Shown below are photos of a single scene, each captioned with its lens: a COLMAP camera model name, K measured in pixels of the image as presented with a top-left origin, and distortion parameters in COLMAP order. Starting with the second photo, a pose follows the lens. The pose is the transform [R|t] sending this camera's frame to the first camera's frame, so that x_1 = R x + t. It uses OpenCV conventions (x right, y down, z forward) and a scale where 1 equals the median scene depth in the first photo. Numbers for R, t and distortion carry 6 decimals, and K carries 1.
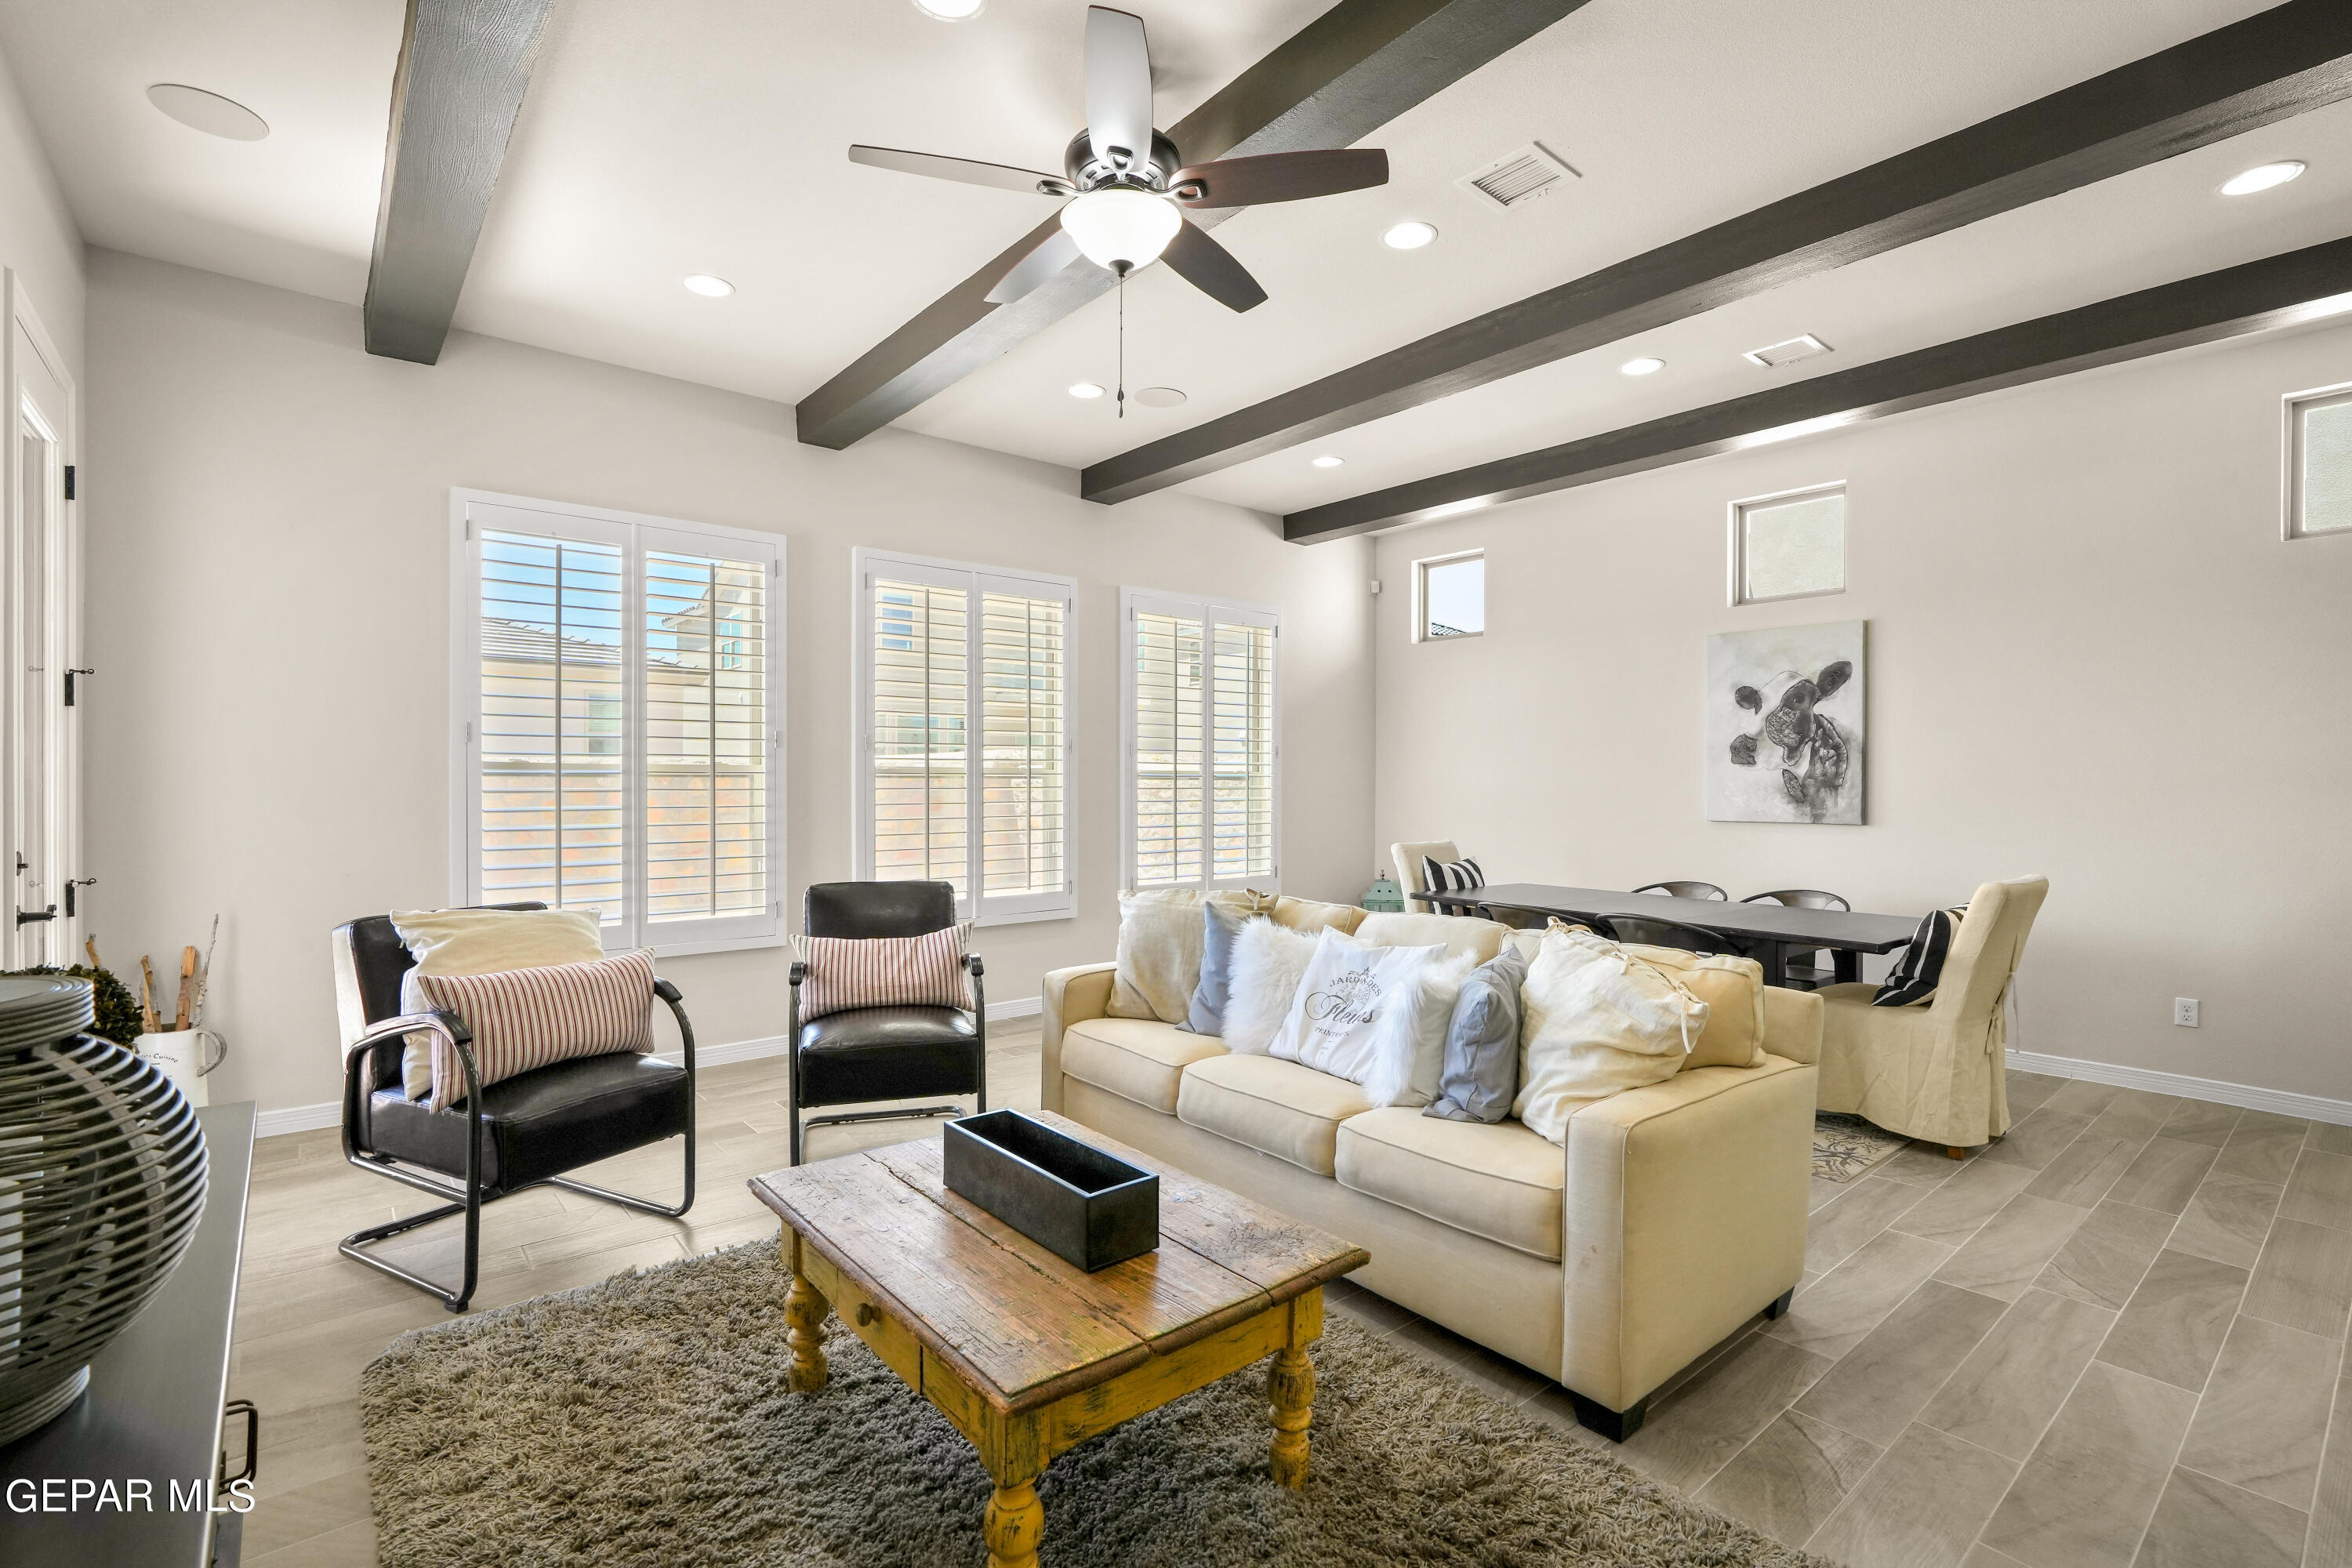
lens RADIAL K [[1070.2, 0, 1175.9], [0, 1070.2, 780.5], [0, 0, 1]] dist [-0.010358, 0.007469]
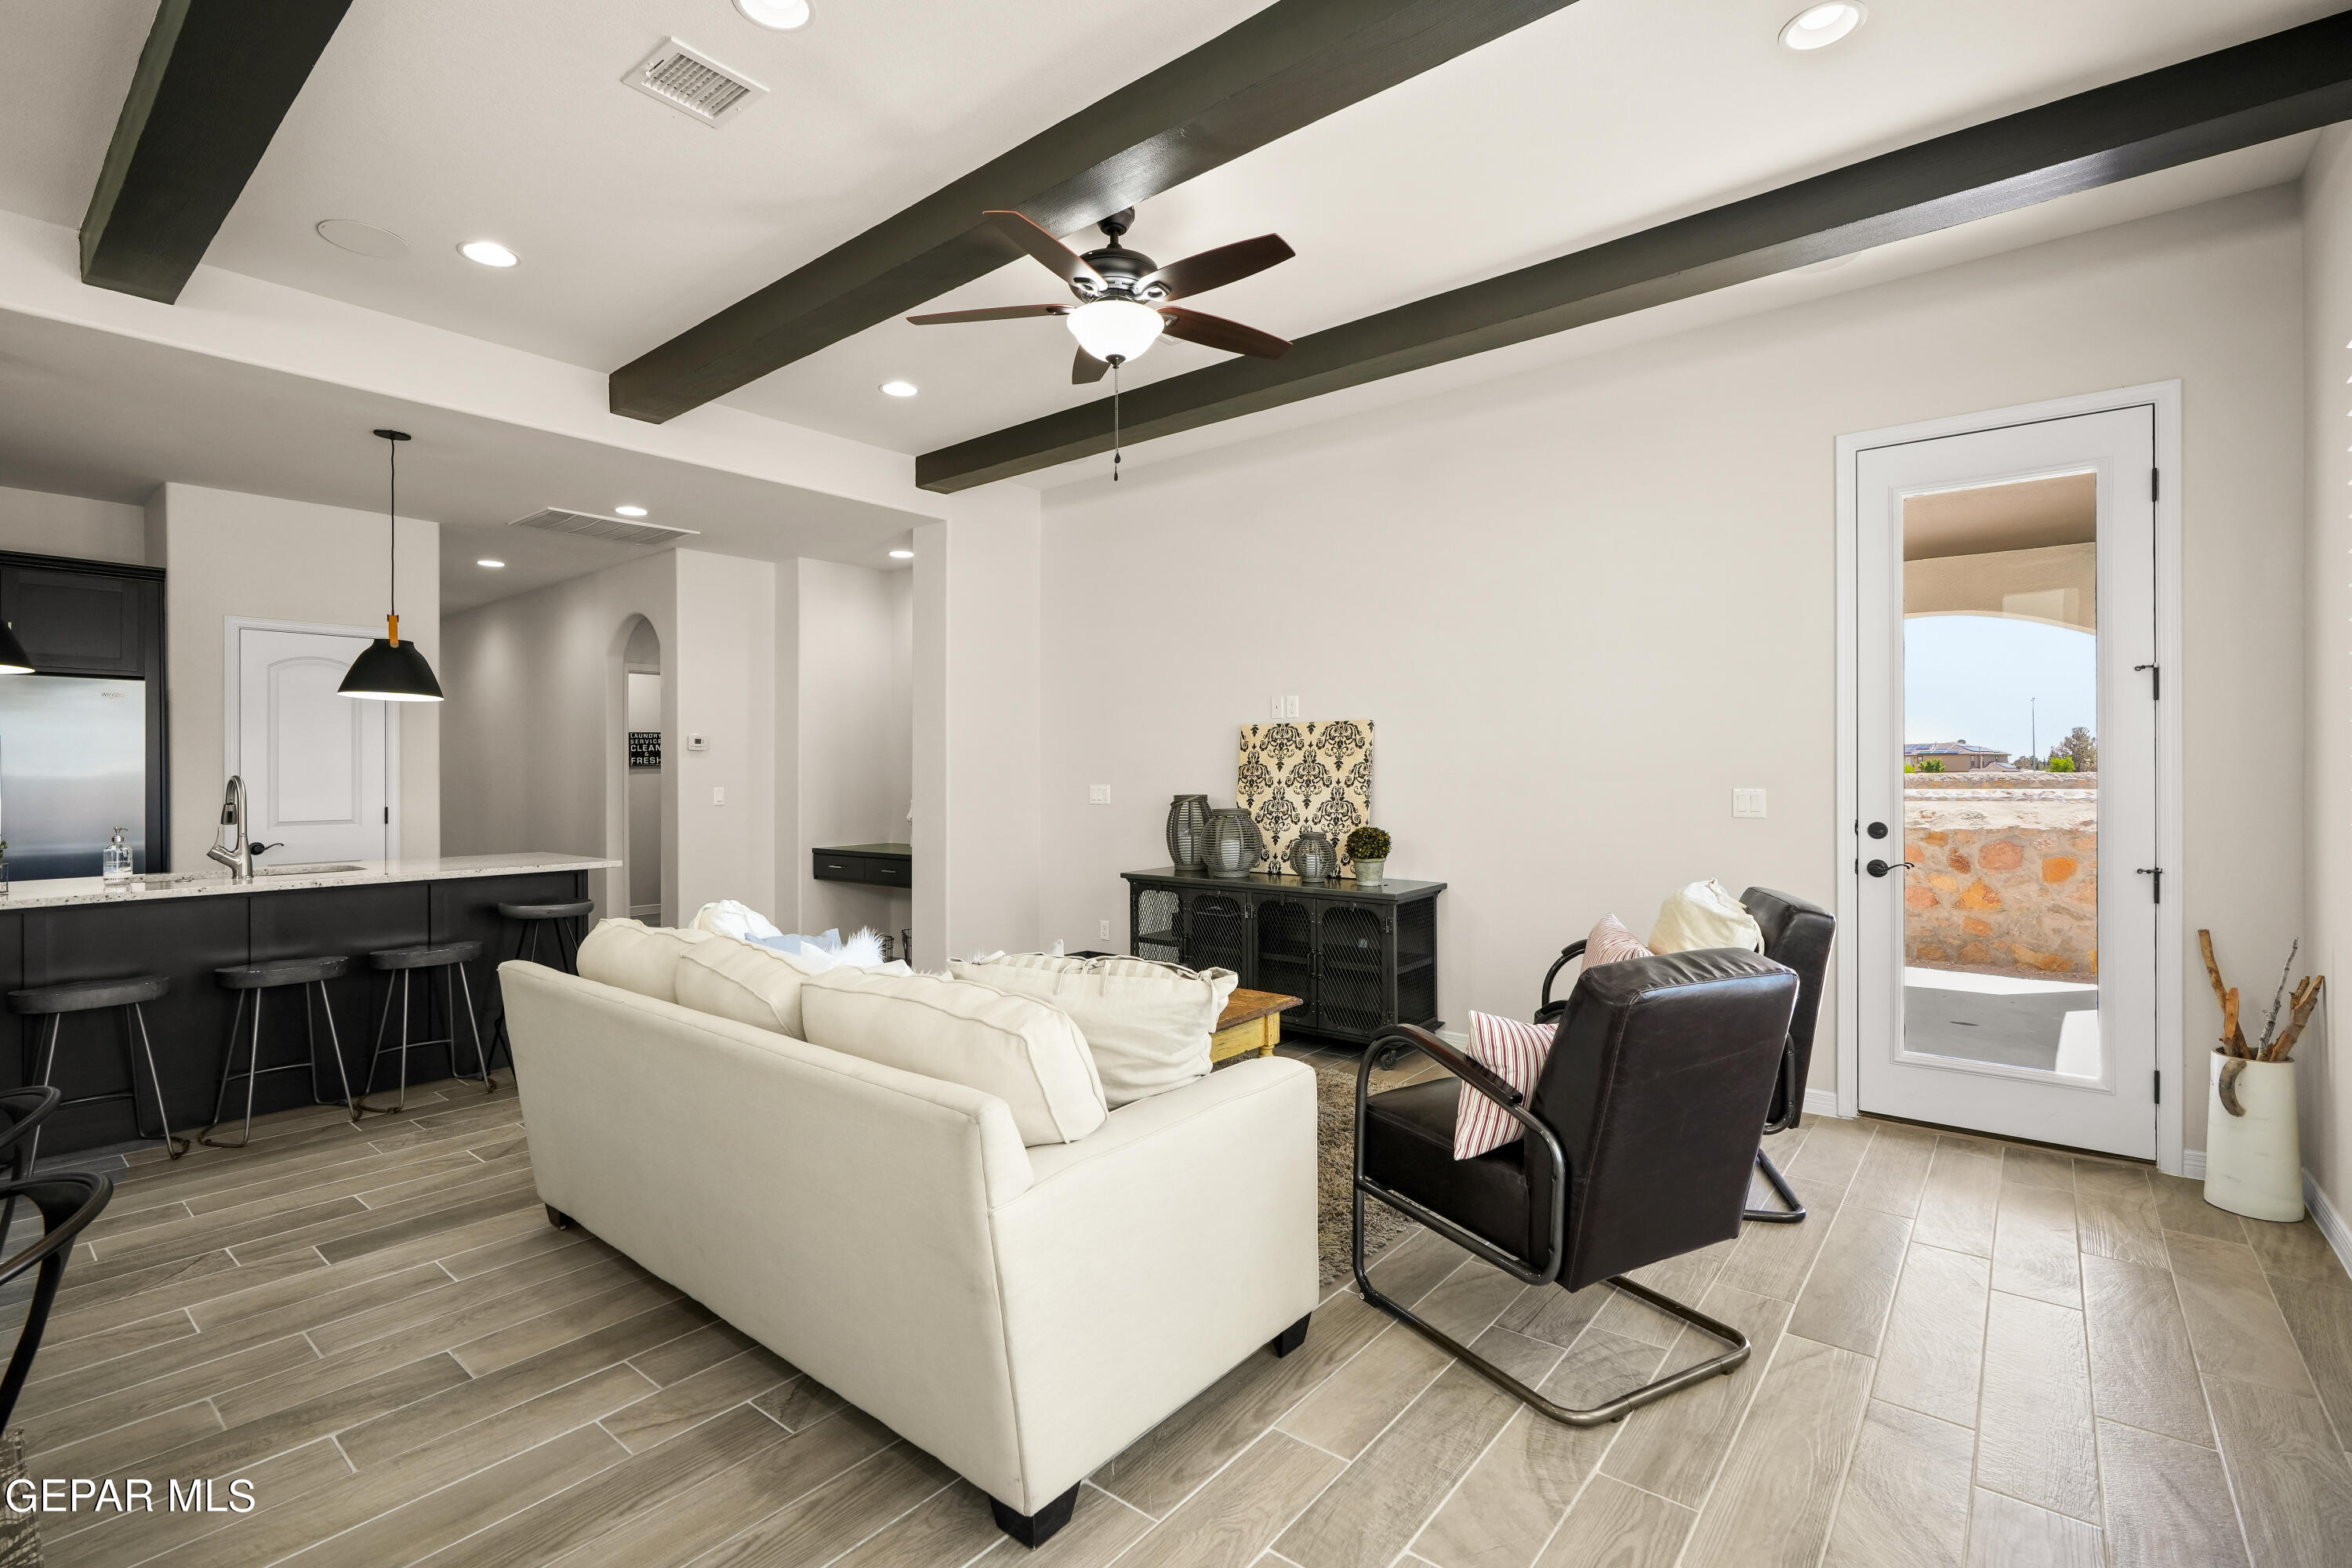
lens RADIAL K [[1056.4, 0, 1174.0], [0, 1056.4, 765.2], [0, 0, 1]] dist [-0.011548, 0.005433]
pose [[-0.982589, 0.000400, -0.185793, 0.055340], [0.001748, 0.999973, -0.007089, 0.001349], [0.185785, -0.007290, -0.982563, 1.104500]]
